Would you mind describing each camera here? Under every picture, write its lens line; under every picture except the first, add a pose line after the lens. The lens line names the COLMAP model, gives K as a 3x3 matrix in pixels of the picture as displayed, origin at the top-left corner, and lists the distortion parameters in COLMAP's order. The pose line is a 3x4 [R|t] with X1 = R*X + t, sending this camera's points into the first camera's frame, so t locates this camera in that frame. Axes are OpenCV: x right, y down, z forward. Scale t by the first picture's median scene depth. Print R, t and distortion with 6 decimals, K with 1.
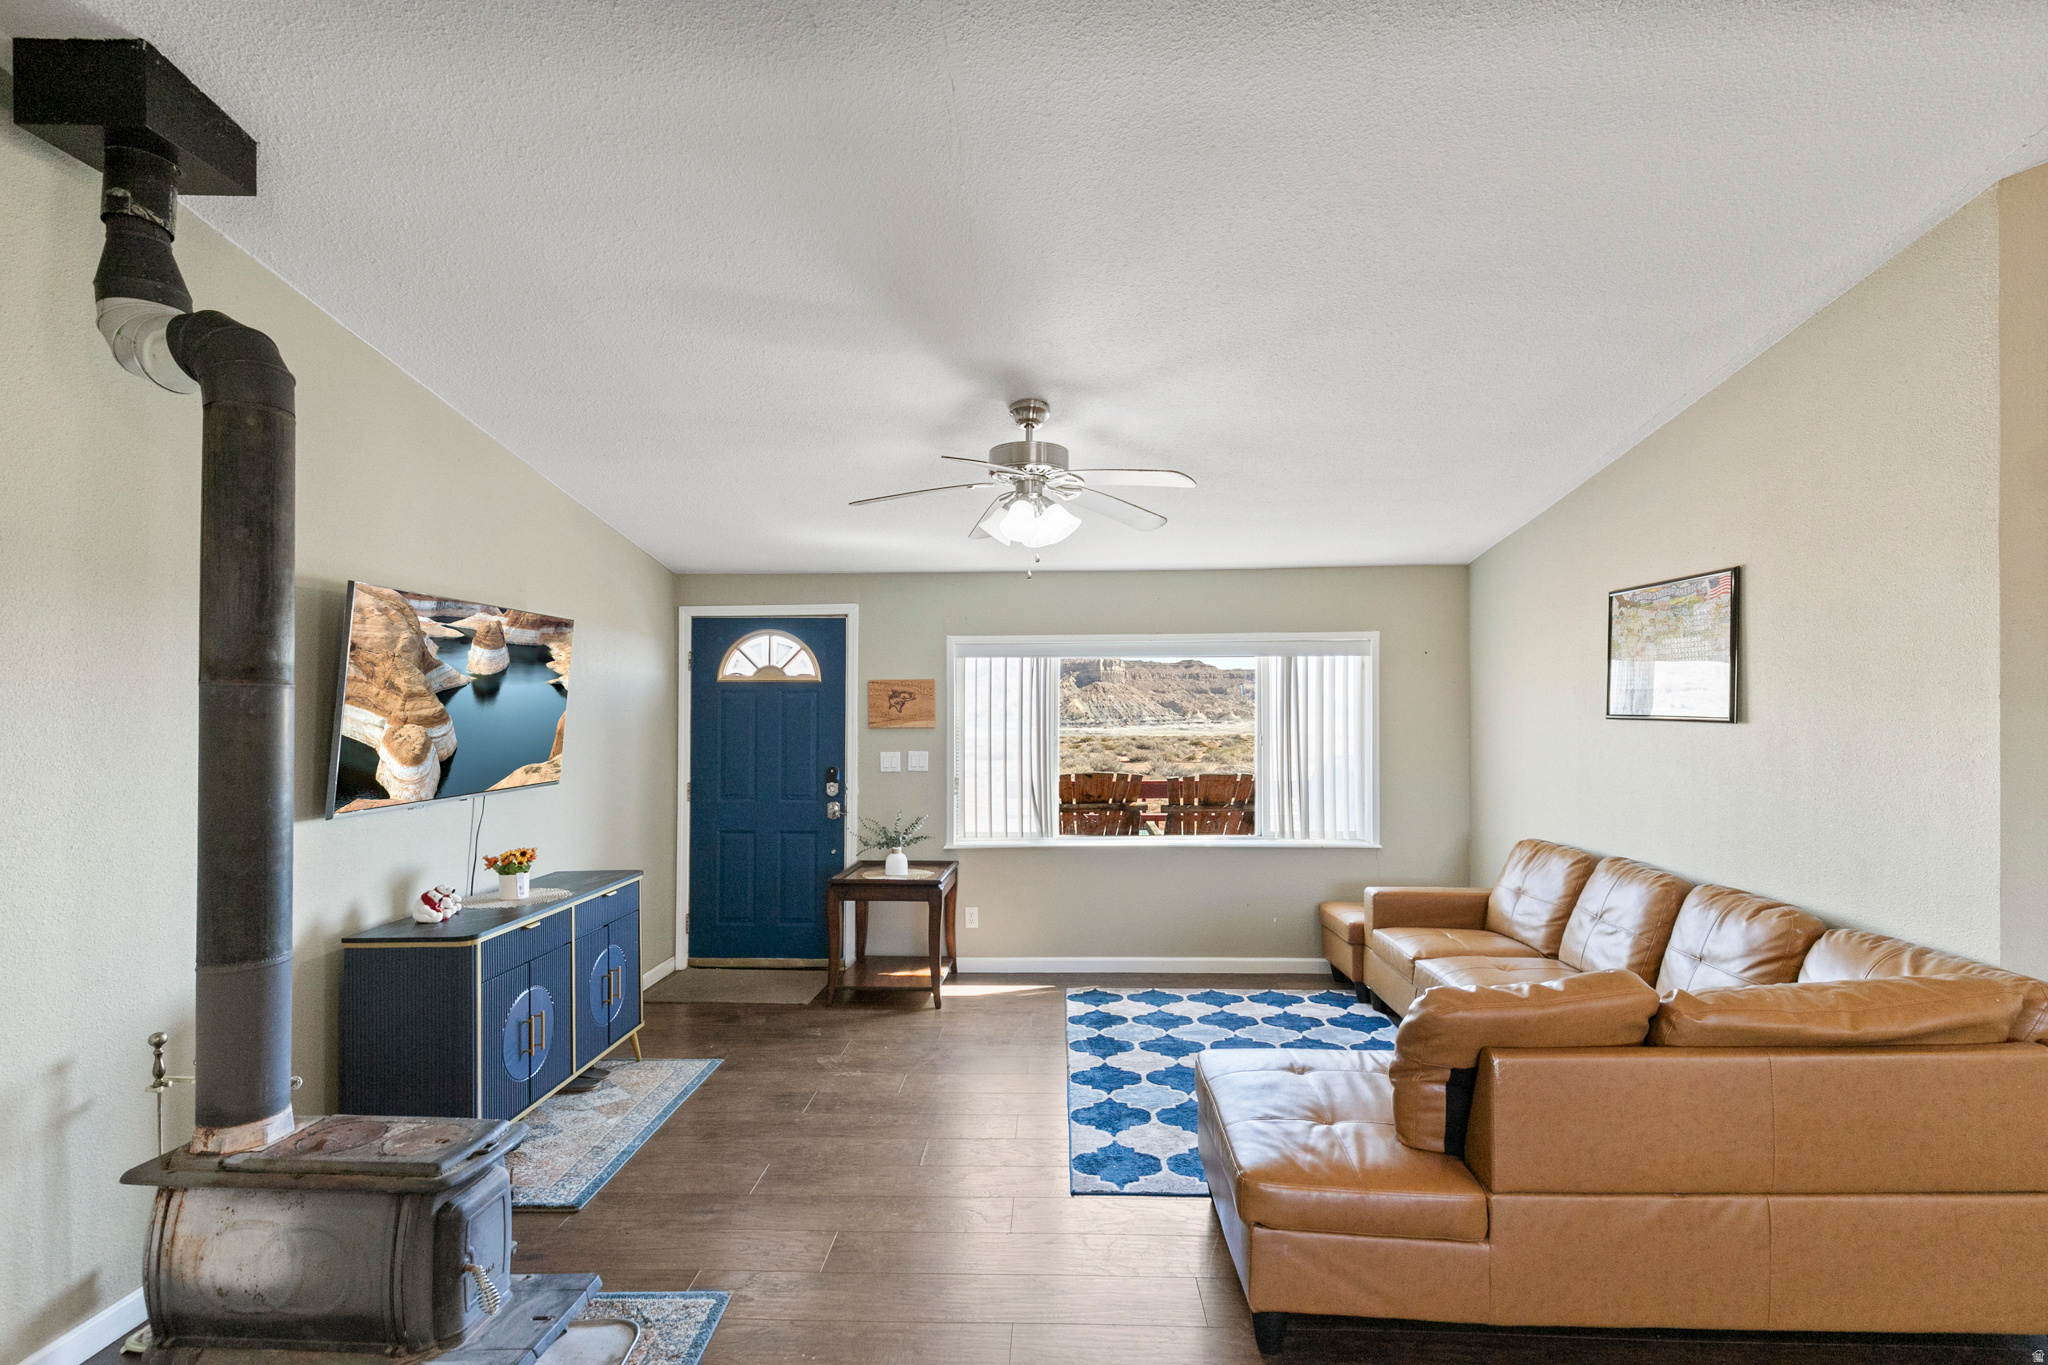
lens RADIAL K [[940.0, 0, 1015.2], [0, 940.0, 687.3], [0, 0, 1]] dist [-0.005869, 0.003779]
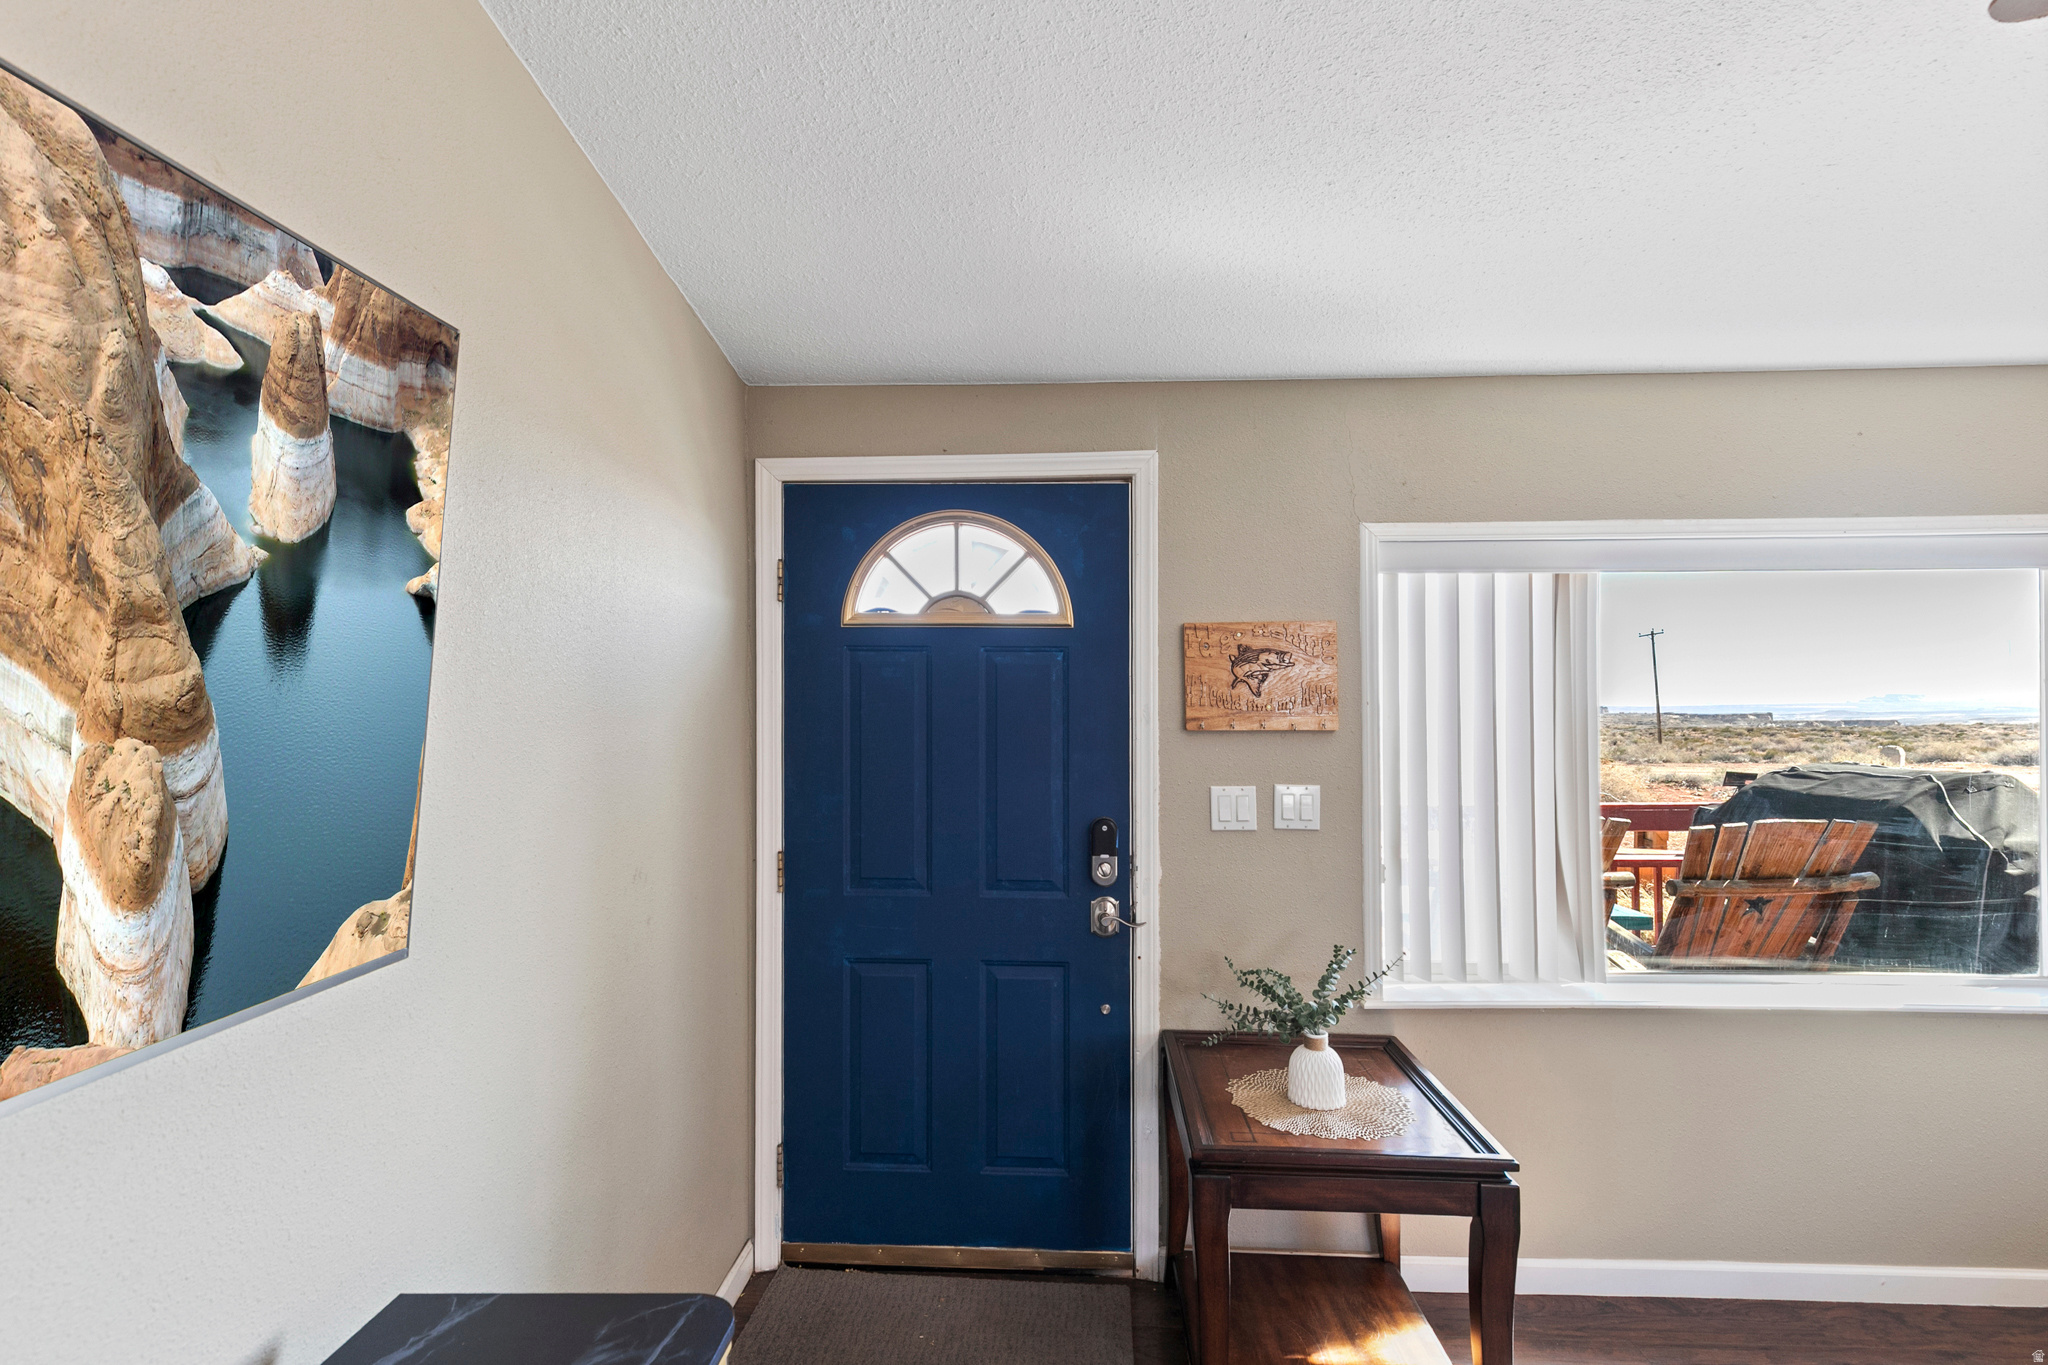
lens RADIAL K [[940.0, 0, 1023.4], [0, 940.0, 705.1], [0, 0, 1]] dist [-0.005869, 0.003779]
pose [[0.999830, -0.001000, -0.018399, -0.222642], [0.001426, 0.999732, 0.023106, 0.020789], [0.018371, -0.023129, 0.999564, 0.555108]]
